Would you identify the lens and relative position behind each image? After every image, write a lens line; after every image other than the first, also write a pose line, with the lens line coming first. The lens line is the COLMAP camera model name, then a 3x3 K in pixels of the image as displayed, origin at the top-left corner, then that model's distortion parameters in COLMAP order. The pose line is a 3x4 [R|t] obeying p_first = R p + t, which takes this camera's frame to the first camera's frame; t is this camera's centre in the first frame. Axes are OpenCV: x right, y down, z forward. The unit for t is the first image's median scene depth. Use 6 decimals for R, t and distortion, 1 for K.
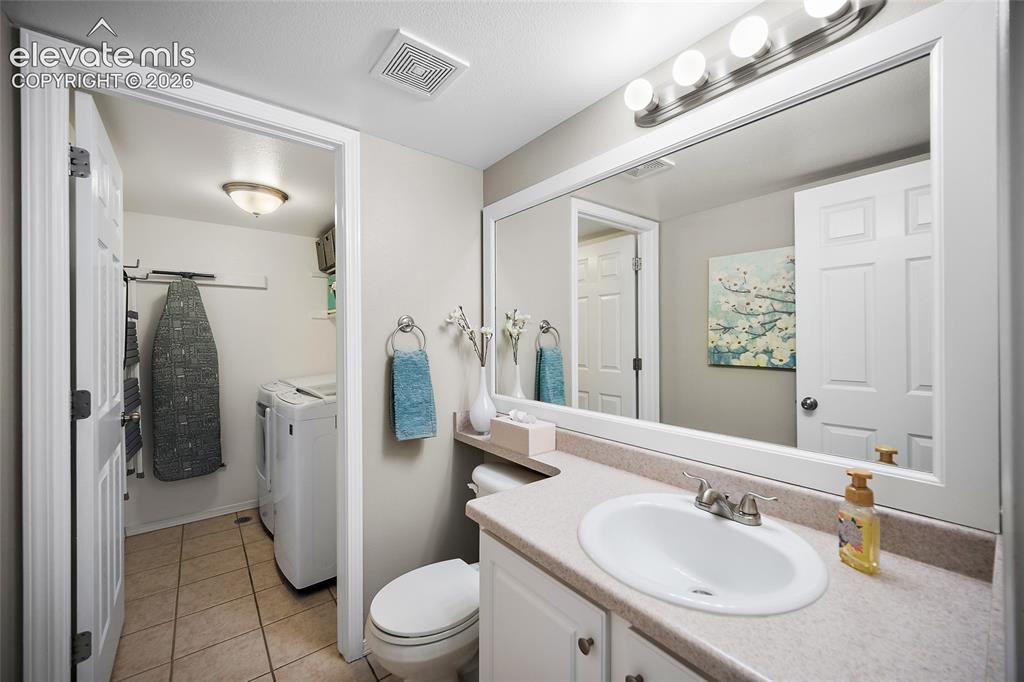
lens RADIAL K [[407.3, 0, 512.3], [0, 407.3, 339.6], [0, 0, 1]] dist [-0.001162, 0.000729]
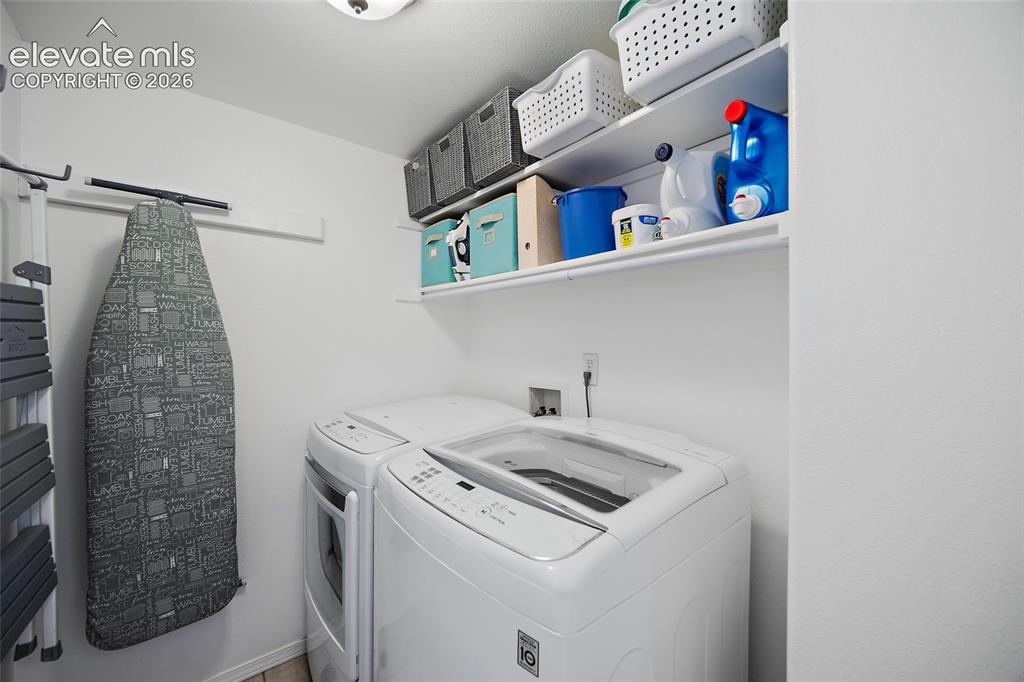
lens RADIAL K [[407.3, 0, 513.0], [0, 407.3, 340.5], [0, 0, 1]] dist [-0.001162, 0.000729]
pose [[0.999903, 0.009671, 0.010023, -0.409763], [-0.009625, 0.999943, -0.004675, 0.005404], [-0.010068, 0.004578, 0.999939, 0.529733]]
